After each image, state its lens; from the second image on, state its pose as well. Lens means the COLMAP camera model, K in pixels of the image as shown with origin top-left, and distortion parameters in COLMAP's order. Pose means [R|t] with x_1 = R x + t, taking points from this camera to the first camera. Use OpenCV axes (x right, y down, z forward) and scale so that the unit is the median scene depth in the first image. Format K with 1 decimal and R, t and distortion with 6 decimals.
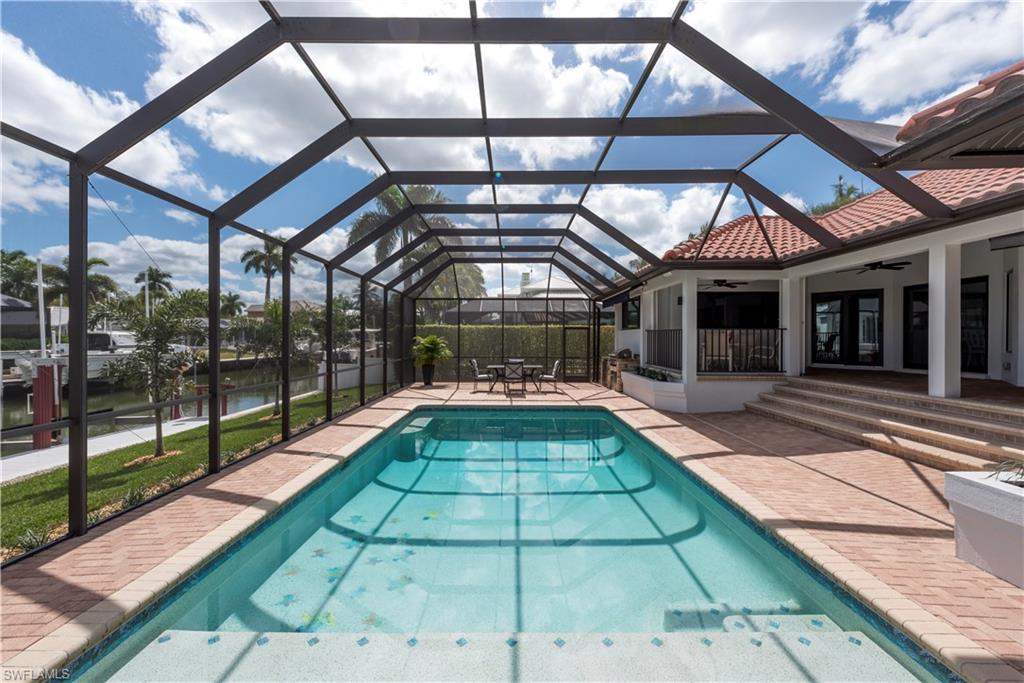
lens RADIAL K [[406.0, 0, 512.0], [0, 406.0, 341.5], [0, 0, 1]] dist [0.002723, 0.000099]
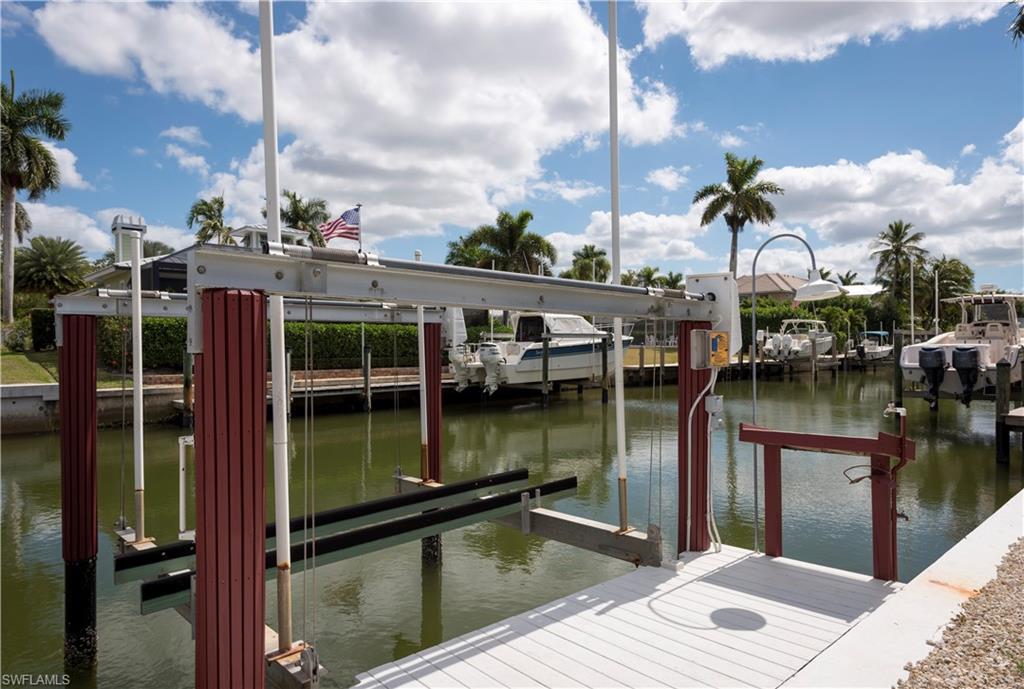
lens RADIAL K [[653.9, 0, 512.0], [0, 653.9, 344.5], [0, 0, 1]] dist [0.005162, 0.001728]
pose [[0.673487, 0.001480, -0.739197, -0.267496], [-0.006343, 0.999973, -0.003777, 0.031229], [0.739172, 0.007232, 0.673478, 0.277806]]
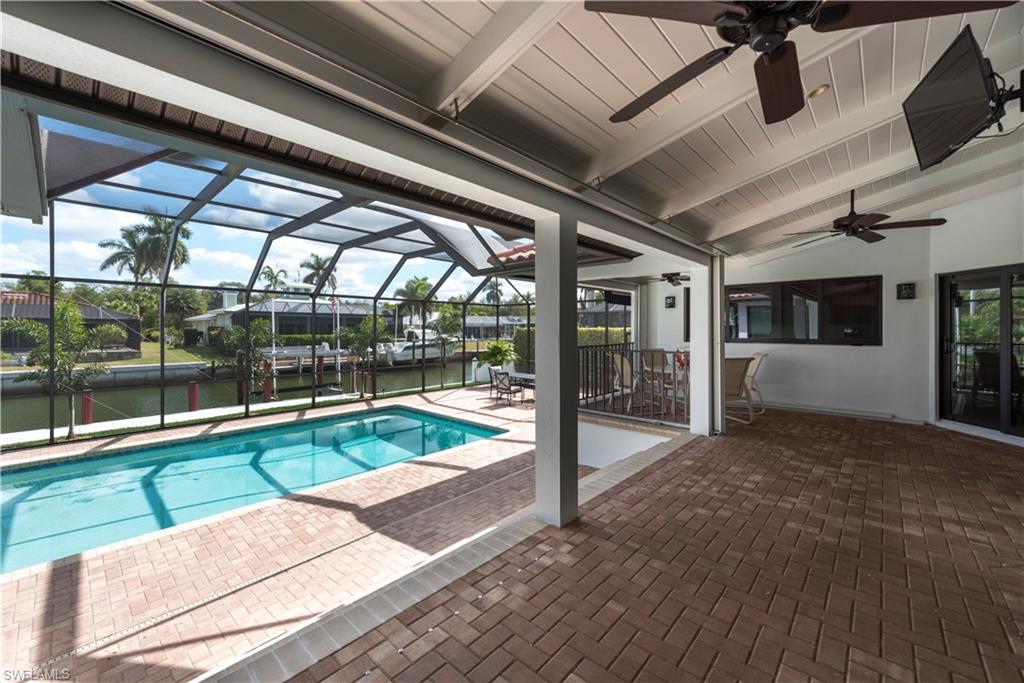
lens RADIAL K [[406.0, 0, 512.0], [0, 406.0, 341.5], [0, 0, 1]] dist [0.002723, 0.000099]
pose [[0.738646, 0.022282, -0.673726, 0.306183], [-0.009037, 0.999691, 0.023154, -0.021388], [0.674033, -0.011014, 0.738619, 0.138993]]
